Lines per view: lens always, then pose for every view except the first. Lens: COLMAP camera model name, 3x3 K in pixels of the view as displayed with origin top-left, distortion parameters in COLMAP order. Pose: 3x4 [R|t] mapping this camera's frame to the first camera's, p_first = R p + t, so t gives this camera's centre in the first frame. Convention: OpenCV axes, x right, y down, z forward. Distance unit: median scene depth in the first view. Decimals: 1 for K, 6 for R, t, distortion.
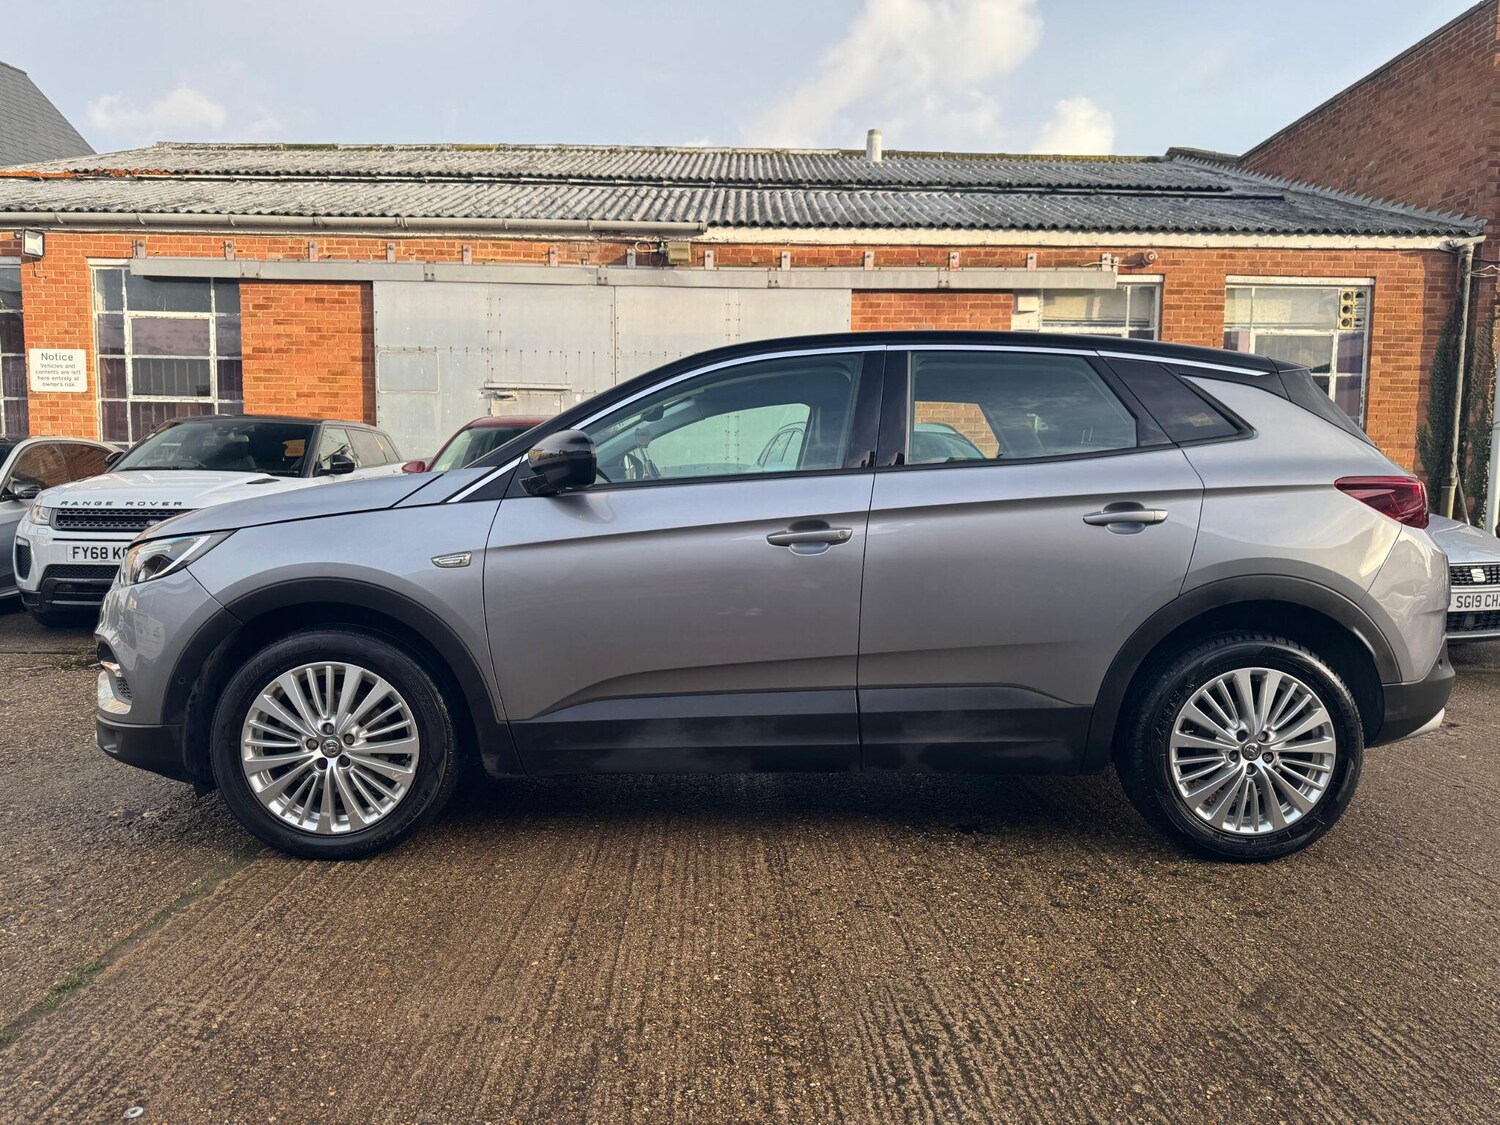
lens RADIAL K [[1063.1, 0, 747.1], [0, 1063.1, 570.9], [0, 0, 1]] dist [0.000840, -0.002013]
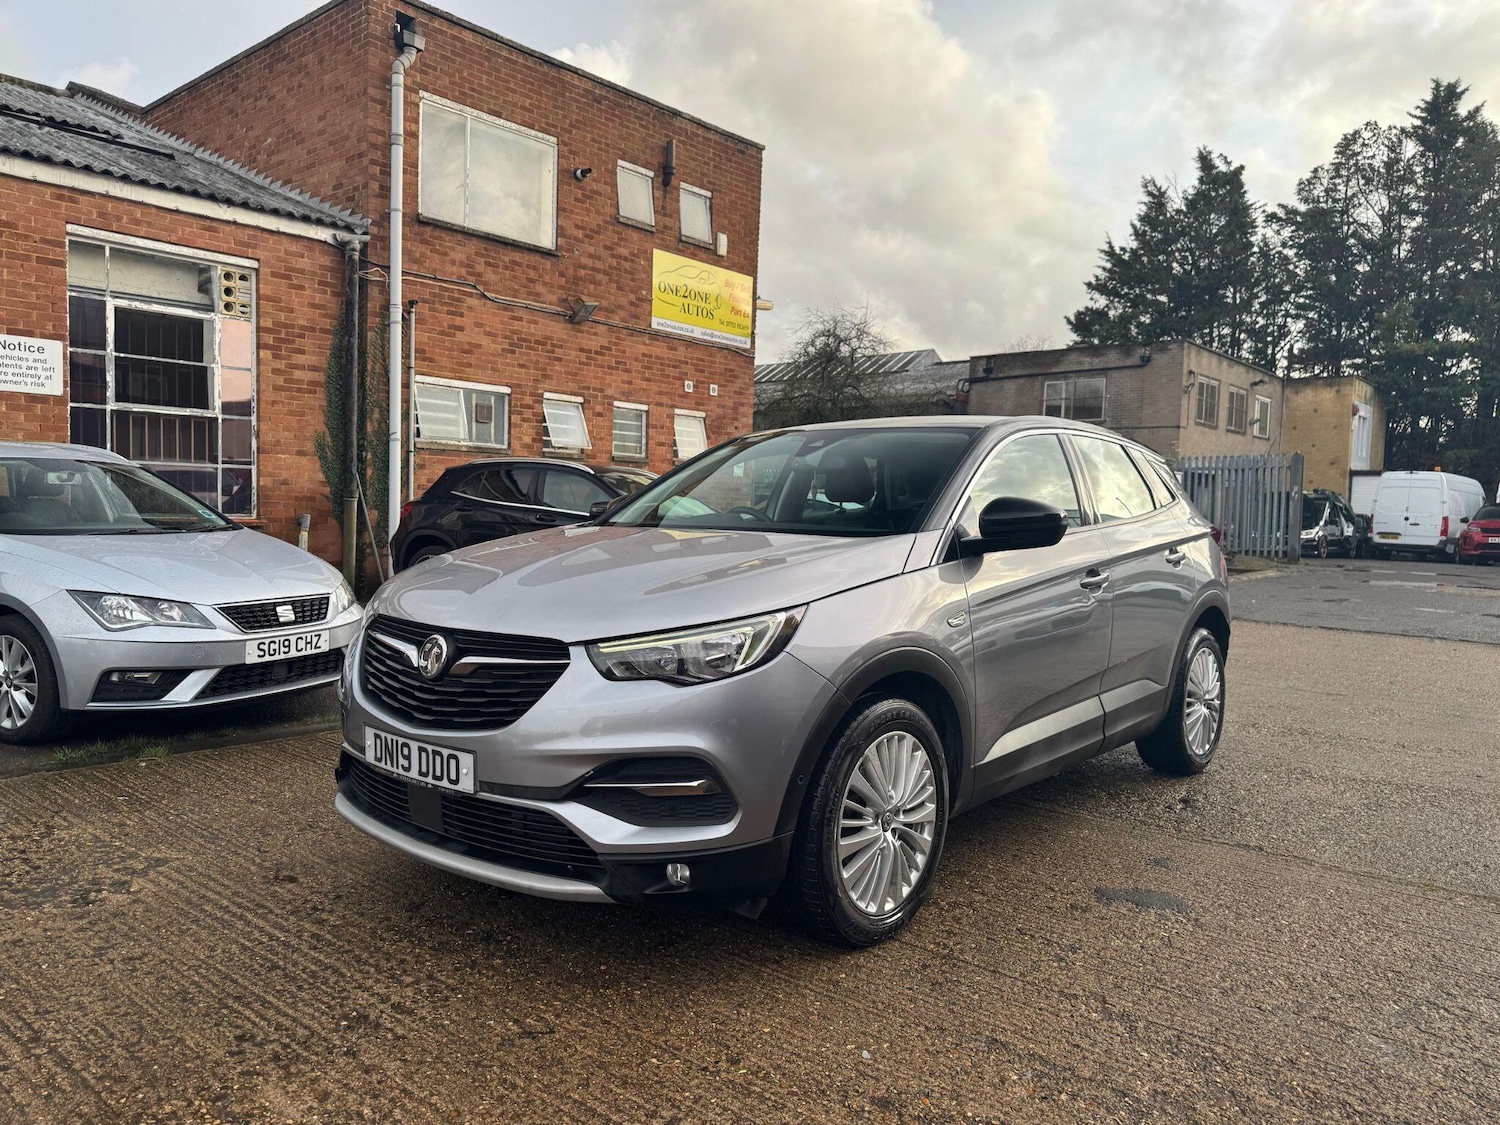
lens RADIAL K [[1057.6, 0, 742.7], [0, 1057.6, 568.2], [0, 0, 1]] dist [0.028281, -0.032976]
pose [[0.659656, -0.038807, 0.750565, 0.184024], [0.044510, 0.998930, 0.012529, -0.014426], [-0.750248, 0.025143, 0.660678, 0.124205]]
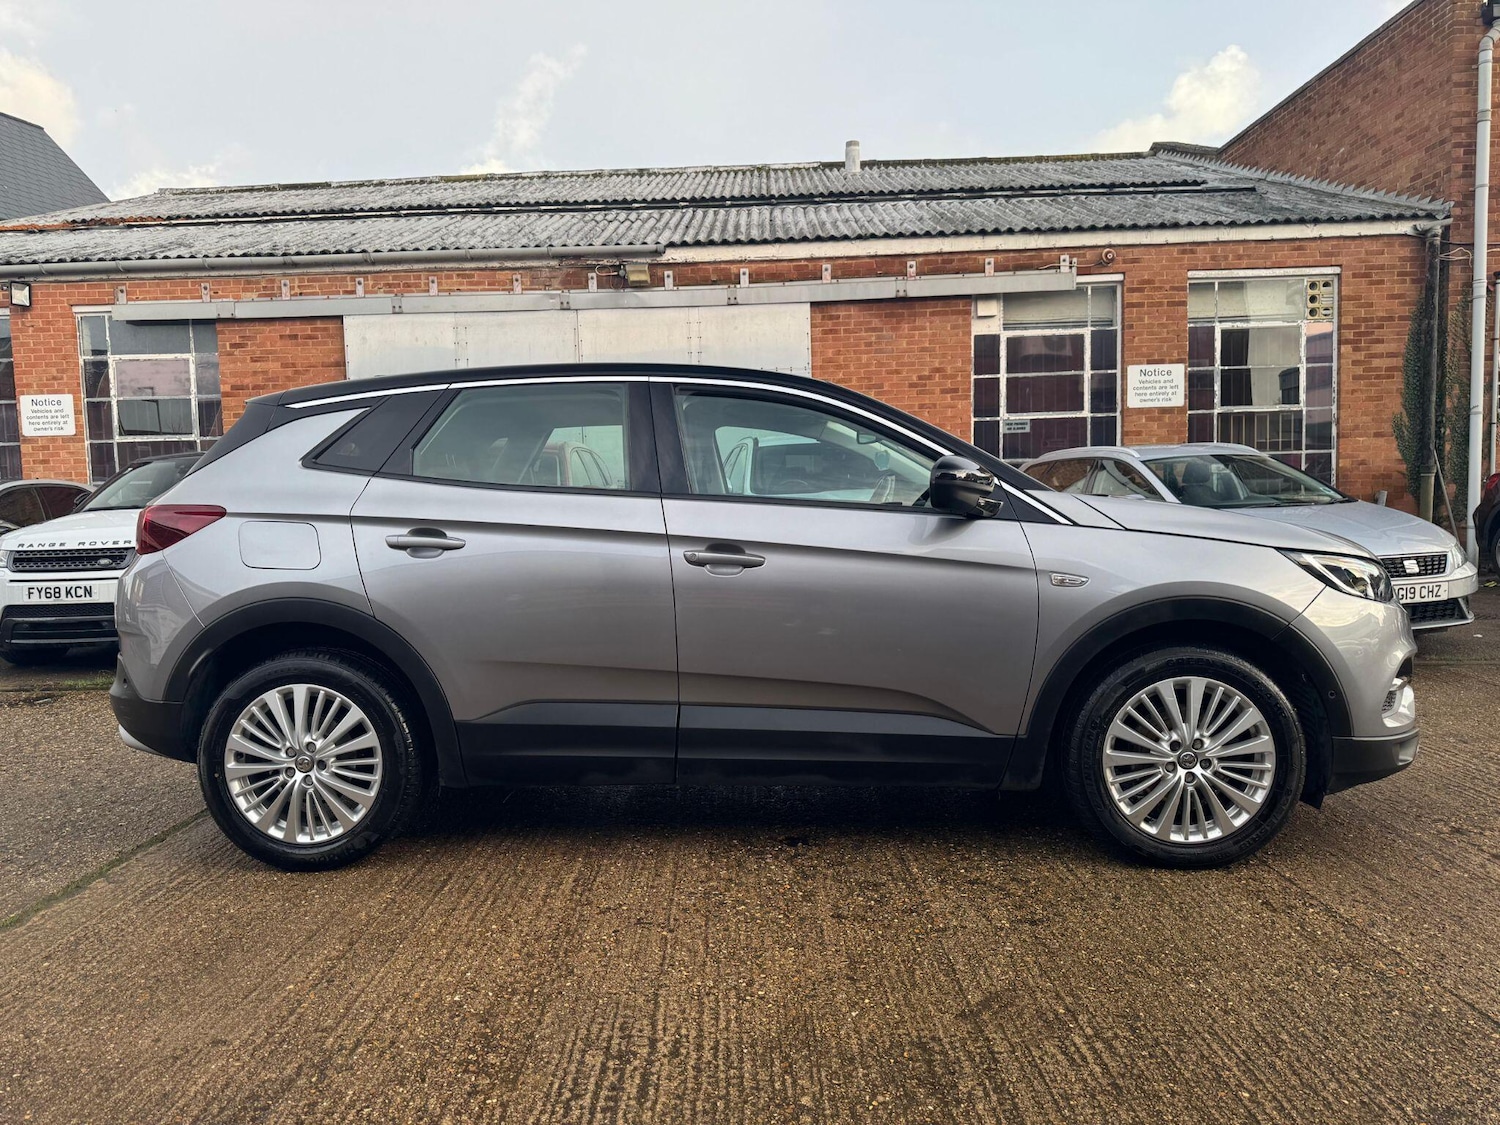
lens RADIAL K [[1060.1, 0, 737.5], [0, 1060.1, 565.6], [0, 0, 1]] dist [0.007989, -0.007808]
pose [[0.998502, -0.036018, -0.041190, 0.061560], [0.035389, 0.999247, -0.015888, -0.001944], [0.041731, 0.014407, 0.999025, -0.004559]]
